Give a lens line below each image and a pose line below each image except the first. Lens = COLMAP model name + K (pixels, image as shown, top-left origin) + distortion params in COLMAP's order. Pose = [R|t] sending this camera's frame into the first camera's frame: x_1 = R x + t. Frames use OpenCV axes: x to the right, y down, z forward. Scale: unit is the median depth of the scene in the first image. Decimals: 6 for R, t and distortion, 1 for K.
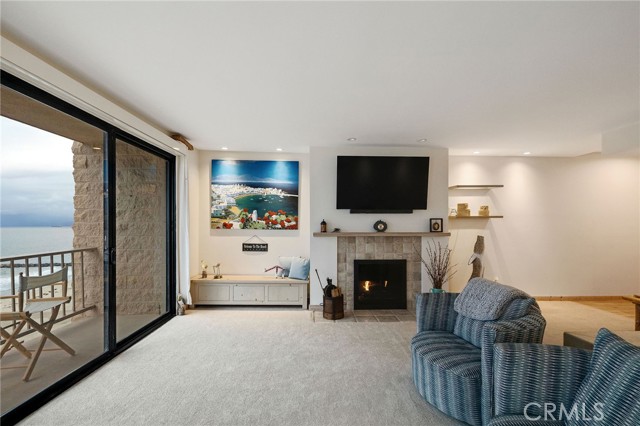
lens RADIAL K [[271.9, 0, 317.6], [0, 271.9, 224.3], [0, 0, 1]] dist [-0.002165, -0.000809]
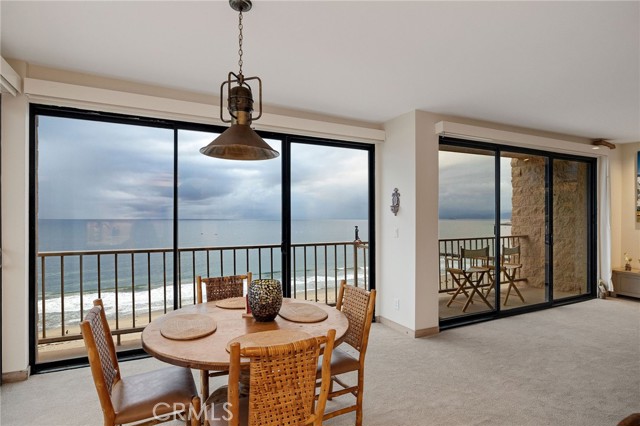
lens RADIAL K [[343.2, 0, 320.0], [0, 343.2, 217.4], [0, 0, 1]] dist [-0.000090, -0.001670]
pose [[0.429221, 0.000946, -0.903199, 0.258522], [0.001100, 0.999998, 0.001570, -0.004969], [0.903199, -0.001668, 0.429219, -0.619374]]
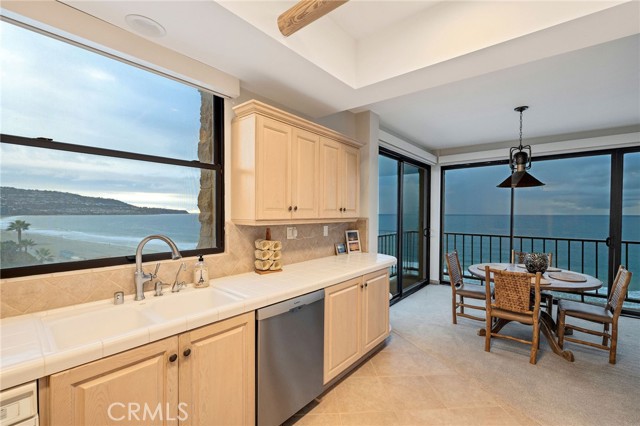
lens RADIAL K [[271.9, 0, 317.0], [0, 271.9, 218.5], [0, 0, 1]] dist [-0.002165, -0.000809]
pose [[-0.681168, 0.016446, -0.731943, 0.692647], [0.001051, 0.999769, 0.021487, -0.021720], [0.732127, 0.013867, -0.681027, -0.413411]]
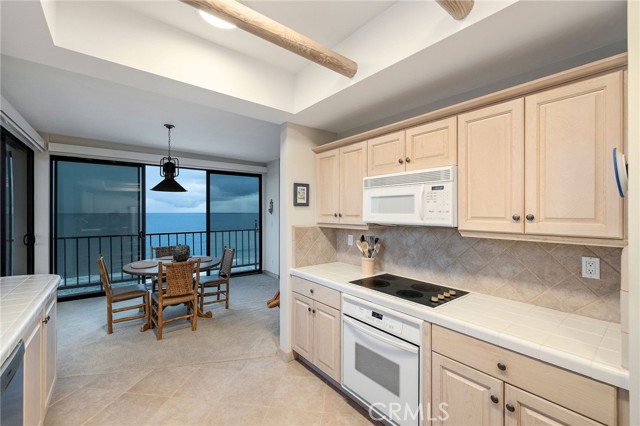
lens RADIAL K [[271.5, 0, 322.7], [0, 271.5, 210.7], [0, 0, 1]] dist [-0.003322, 0.000166]
pose [[0.595464, 0.000880, -0.803382, 0.773304], [0.001555, 0.999996, 0.002247, -0.029393], [0.803380, -0.002587, 0.595460, -0.638453]]
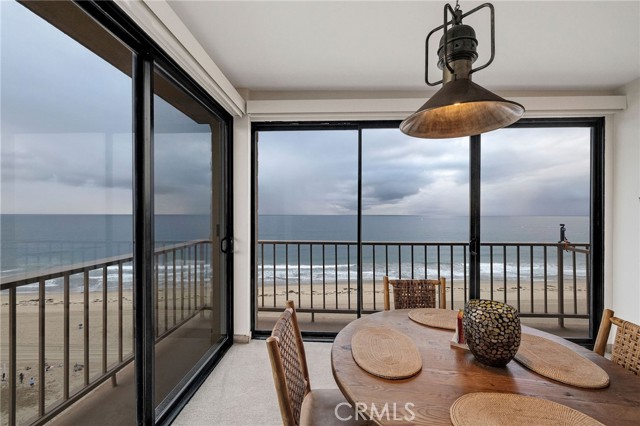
lens RADIAL K [[271.9, 0, 319.0], [0, 271.9, 216.0], [0, 0, 1]] dist [-0.002165, -0.000809]
pose [[-0.074997, 0.010578, -0.997128, 0.059365], [0.000288, 0.999944, 0.010586, -0.004528], [0.997184, 0.000506, -0.074996, -0.628899]]
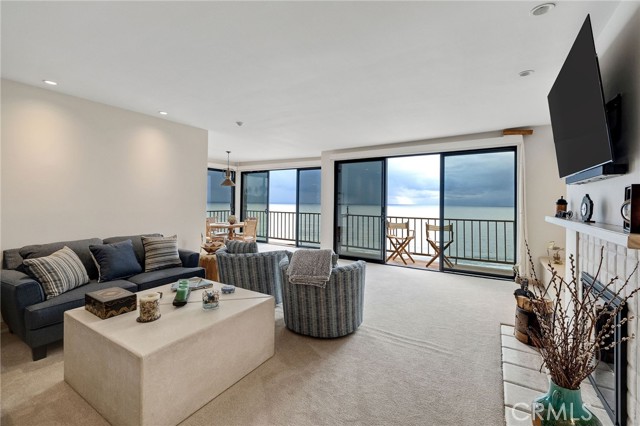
lens RADIAL K [[271.5, 0, 322.9], [0, 271.5, 199.2], [0, 0, 1]] dist [-0.003322, 0.000166]
pose [[-0.543857, -0.016928, -0.839007, 0.852082], [-0.011102, 0.999854, -0.012976, 0.005111], [0.839104, 0.002257, -0.543966, 0.876808]]
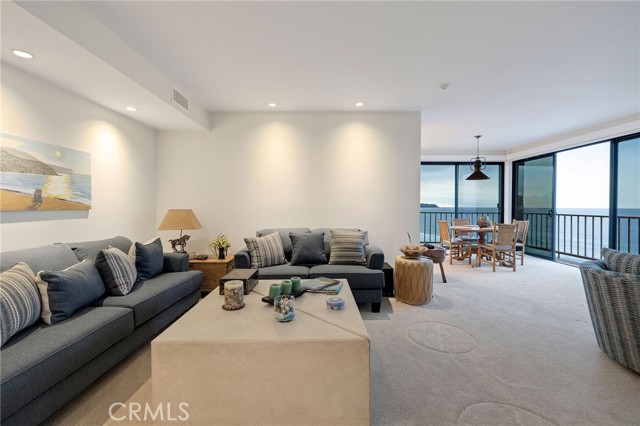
lens RADIAL K [[271.5, 0, 321.4], [0, 271.5, 208.0], [0, 0, 1]] dist [-0.003322, 0.000166]
pose [[-0.999665, -0.001734, 0.025825, 0.502978], [-0.001603, 0.999986, 0.005066, 0.040280], [-0.025833, 0.005023, -0.999654, 0.816405]]
